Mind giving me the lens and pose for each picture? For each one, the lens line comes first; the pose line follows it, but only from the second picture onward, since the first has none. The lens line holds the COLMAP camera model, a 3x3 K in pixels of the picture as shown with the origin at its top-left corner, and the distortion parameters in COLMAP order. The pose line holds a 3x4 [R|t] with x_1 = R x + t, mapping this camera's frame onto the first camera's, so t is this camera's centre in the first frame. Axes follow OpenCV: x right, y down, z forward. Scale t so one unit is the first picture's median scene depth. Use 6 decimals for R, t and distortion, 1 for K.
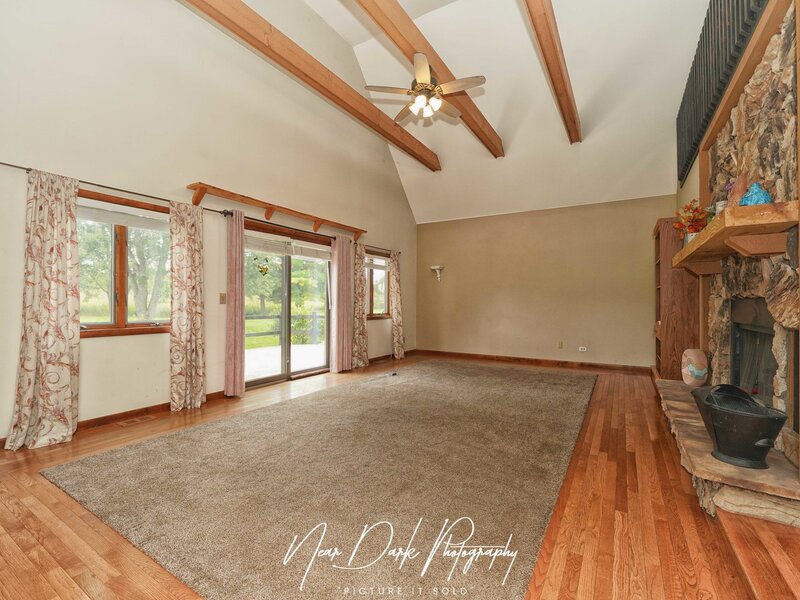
lens RADIAL K [[363.5, 0, 398.8], [0, 363.5, 302.5], [0, 0, 1]] dist [-0.008678, -0.000115]
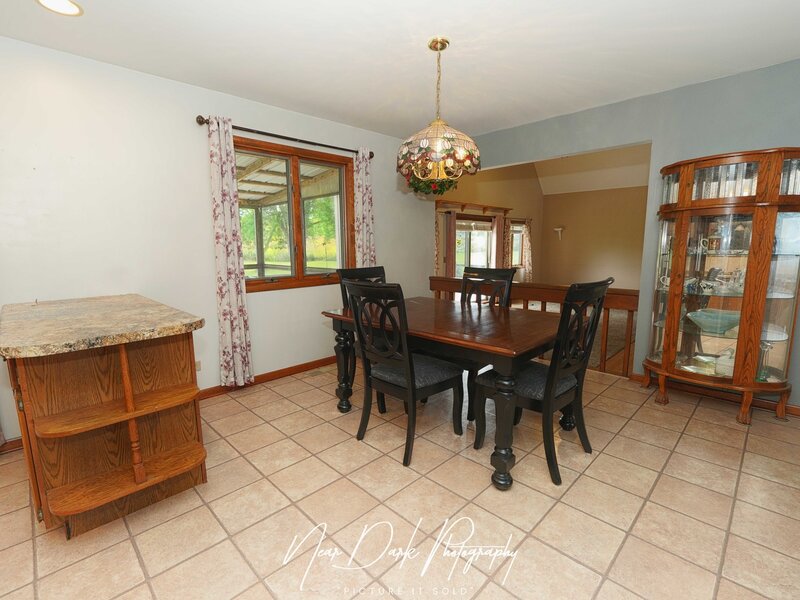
lens RADIAL K [[379.4, 0, 398.6], [0, 379.4, 301.5], [0, 0, 1]] dist [-0.011068, 0.000125]
pose [[0.972354, 0.019544, -0.232693, -0.278507], [0.016006, 0.988569, 0.149916, -0.100950], [0.232963, -0.149496, 0.960926, -1.036921]]
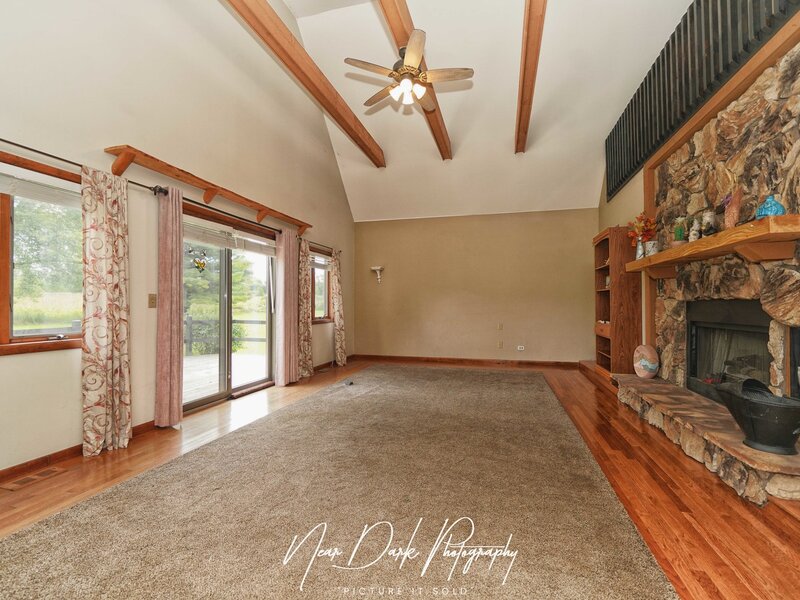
lens RADIAL K [[363.5, 0, 398.4], [0, 363.5, 302.0], [0, 0, 1]] dist [-0.008678, -0.000115]
pose [[0.961270, -0.002455, 0.275596, -0.209913], [0.004465, 0.999968, -0.006666, -0.000669], [-0.275571, 0.007639, 0.961250, 0.125799]]
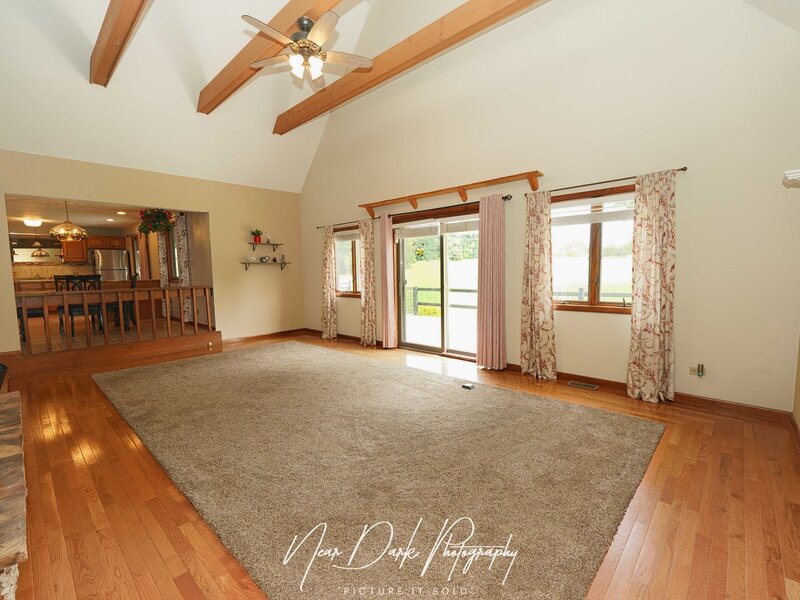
lens RADIAL K [[363.5, 0, 399.2], [0, 363.5, 307.6], [0, 0, 1]] dist [-0.008678, -0.000115]
pose [[-0.165272, 0.084815, -0.982594, 0.967963], [0.009606, 0.996387, 0.084390, -0.019370], [0.986201, 0.004508, -0.165489, 1.387832]]
